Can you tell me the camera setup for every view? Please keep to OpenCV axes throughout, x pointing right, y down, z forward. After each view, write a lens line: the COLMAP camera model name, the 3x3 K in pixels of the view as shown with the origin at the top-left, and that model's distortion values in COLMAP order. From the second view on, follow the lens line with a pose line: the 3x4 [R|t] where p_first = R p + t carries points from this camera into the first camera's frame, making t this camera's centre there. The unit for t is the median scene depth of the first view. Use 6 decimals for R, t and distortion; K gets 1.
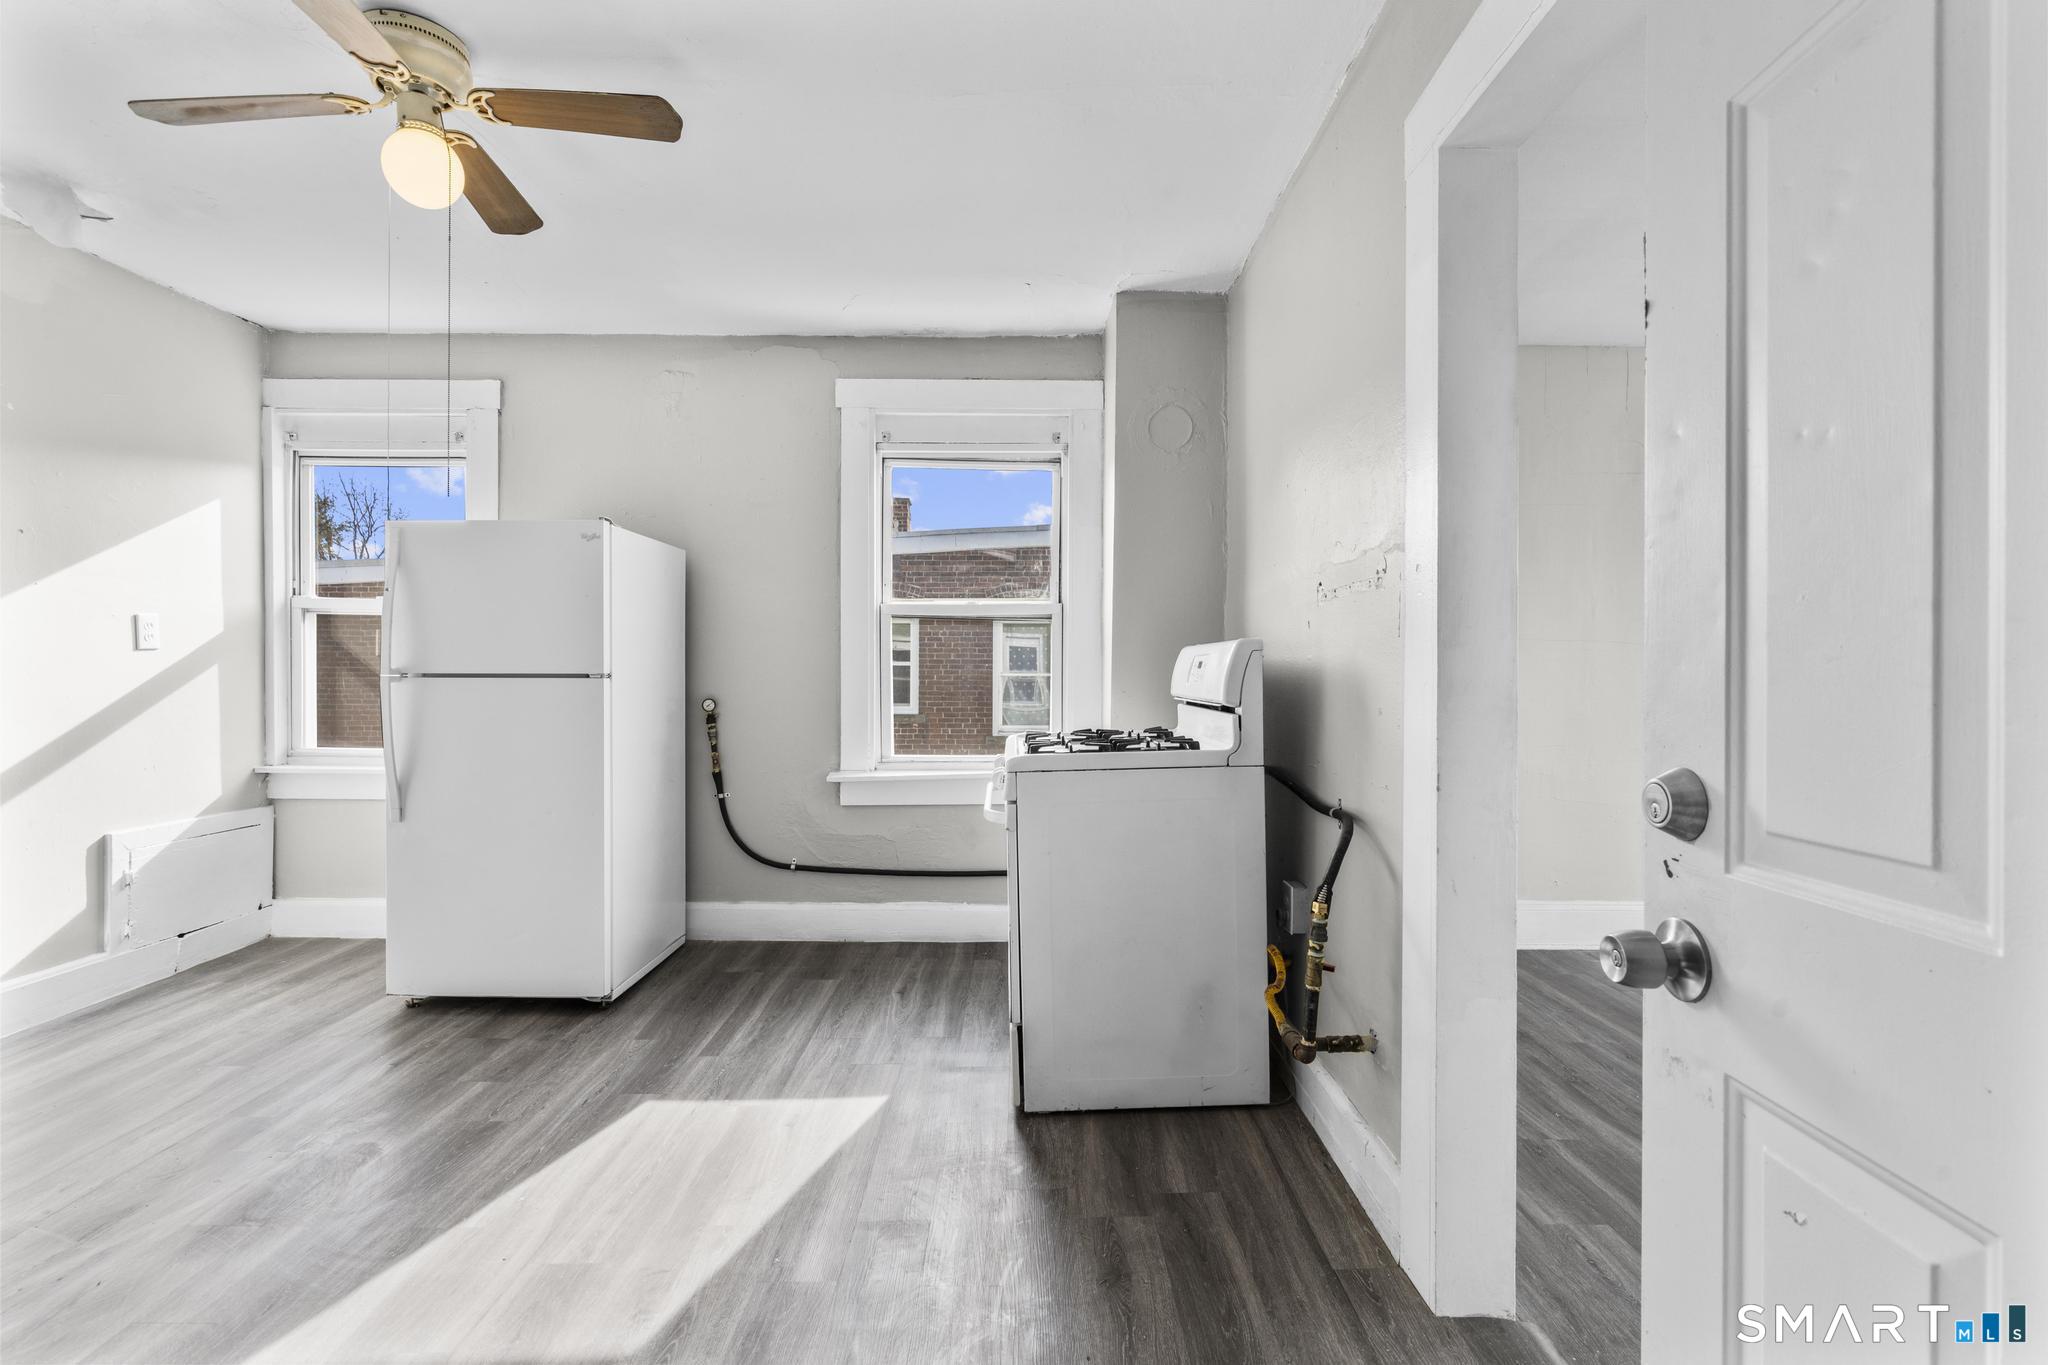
lens RADIAL K [[913.7, 0, 1025.1], [0, 913.7, 680.6], [0, 0, 1]] dist [-0.012913, 0.003817]
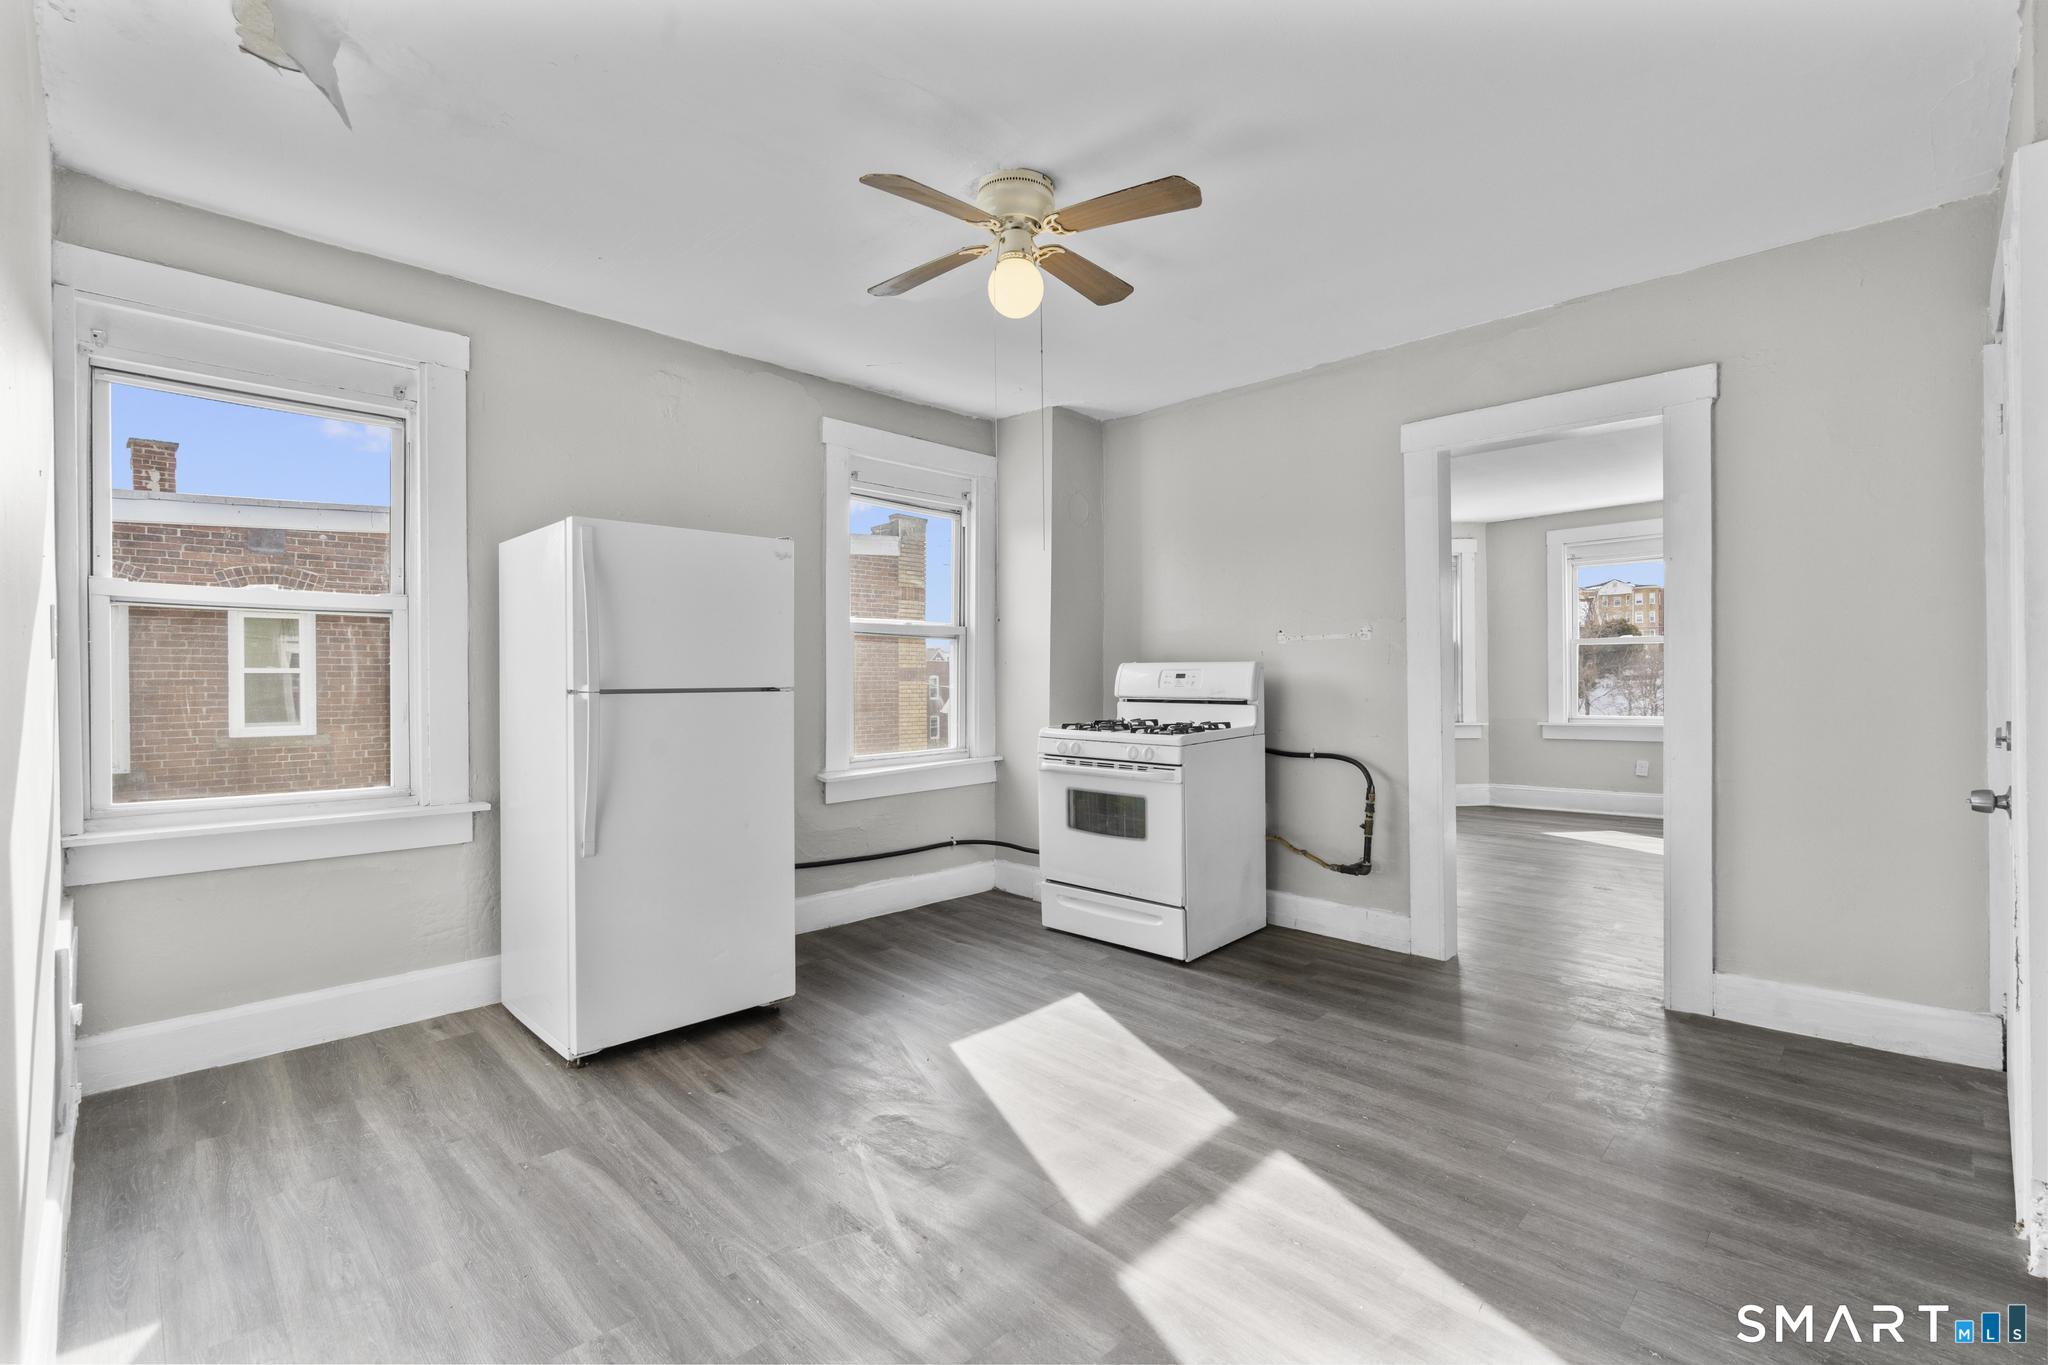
lens RADIAL K [[913.7, 0, 1012.2], [0, 913.7, 680.8], [0, 0, 1]] dist [-0.012913, 0.003817]
pose [[0.707489, -0.009854, 0.706656, -0.874930], [0.013775, 0.999905, 0.000151, -0.009029], [-0.706590, 0.009627, 0.707558, 0.064997]]
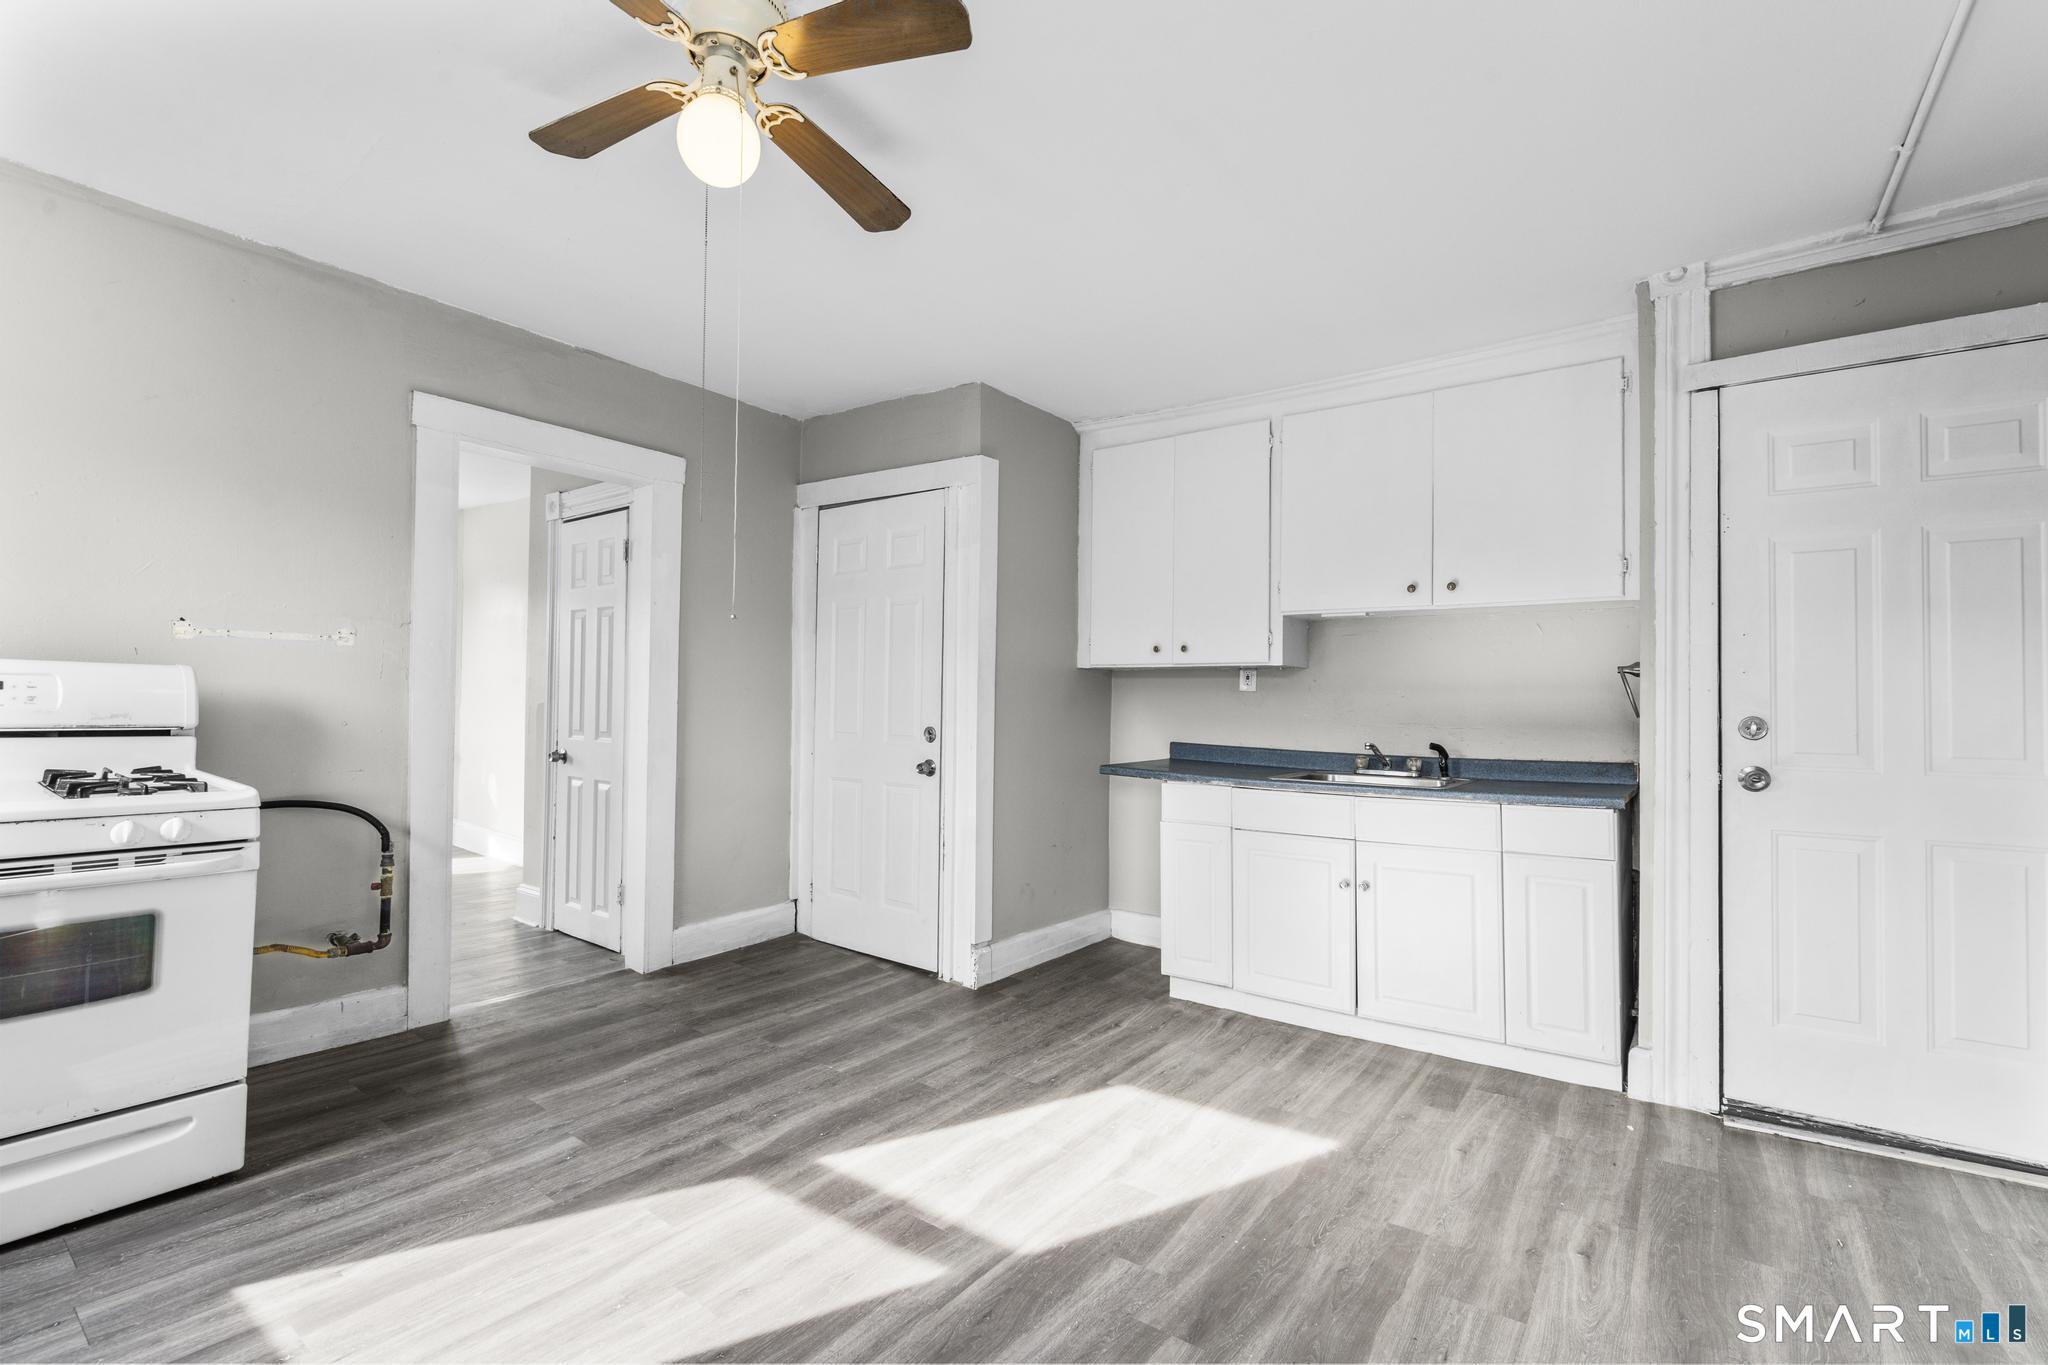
lens RADIAL K [[913.7, 0, 1024.2], [0, 913.7, 680.6], [0, 0, 1]] dist [-0.012913, 0.003817]
pose [[-0.808970, -0.002597, 0.587844, -0.792870], [-0.013813, 0.999798, -0.014592, -0.016183], [-0.587688, -0.019924, -0.808842, 0.858494]]
